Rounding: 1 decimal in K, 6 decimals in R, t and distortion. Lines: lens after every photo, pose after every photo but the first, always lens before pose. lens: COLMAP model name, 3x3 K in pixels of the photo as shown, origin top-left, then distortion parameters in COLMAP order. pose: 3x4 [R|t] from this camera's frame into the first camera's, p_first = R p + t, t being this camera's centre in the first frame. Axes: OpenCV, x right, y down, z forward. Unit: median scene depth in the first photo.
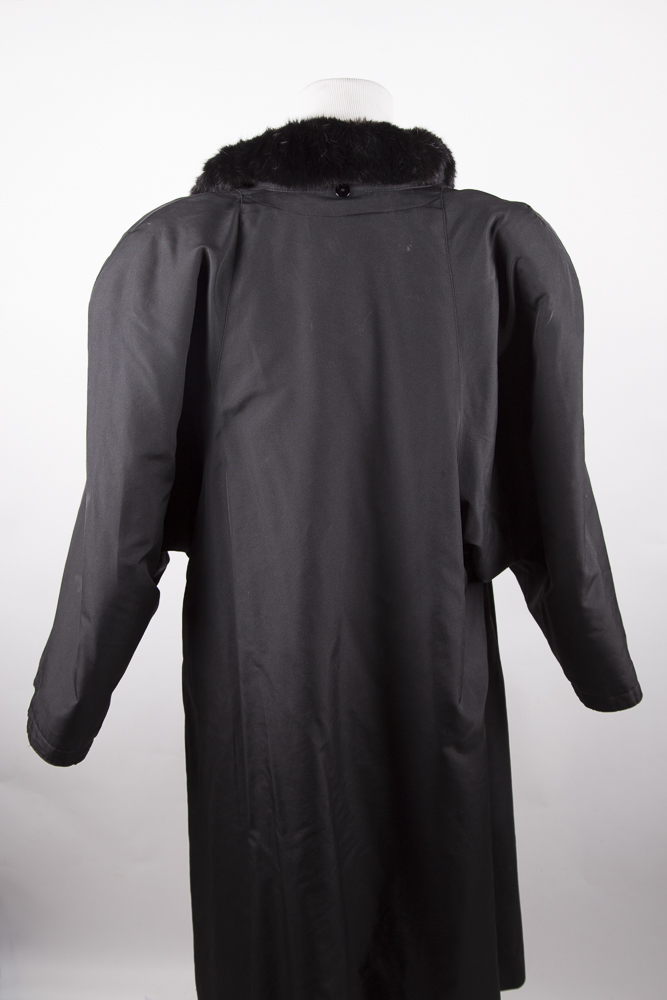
lens RADIAL K [[1042.9, 0, 332.9], [0, 1042.9, 502.6], [0, 0, 1]] dist [0.012560, 0.000000]
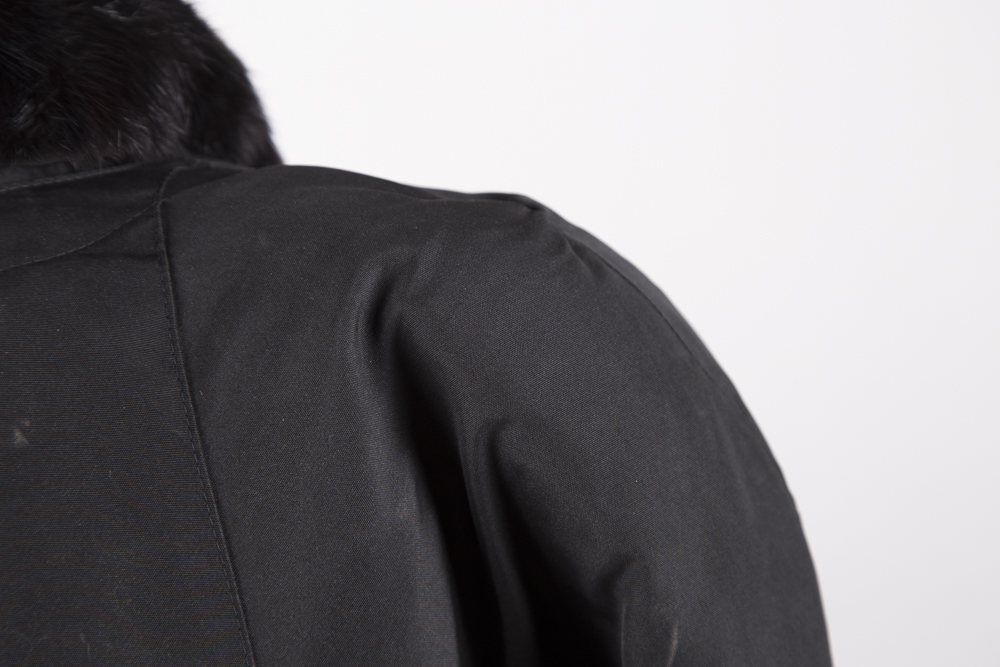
lens RADIAL K [[2726.8, 0, 498.1], [0, 2726.8, 333.2], [0, 0, 1]] dist [0.359791, 0.000000]
pose [[0.993521, -0.102069, 0.049972, 0.149664], [0.110498, 0.970377, -0.214846, -0.120472], [-0.026563, 0.218976, 0.975369, 0.387042]]
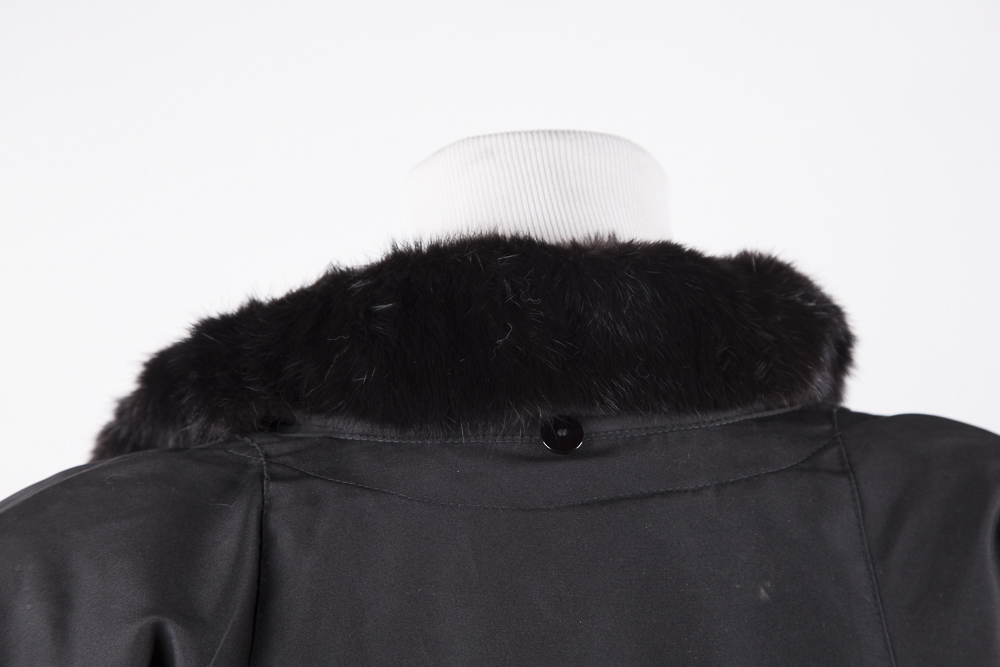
lens RADIAL K [[2369.8, 0, 502.5], [0, 2369.8, 334.2], [0, 0, 1]] dist [0.307611, 0.000000]
pose [[0.997013, -0.032072, 0.070254, -0.063242], [0.051010, 0.956498, -0.287246, -0.105249], [-0.057986, 0.289971, 0.955277, 0.240972]]
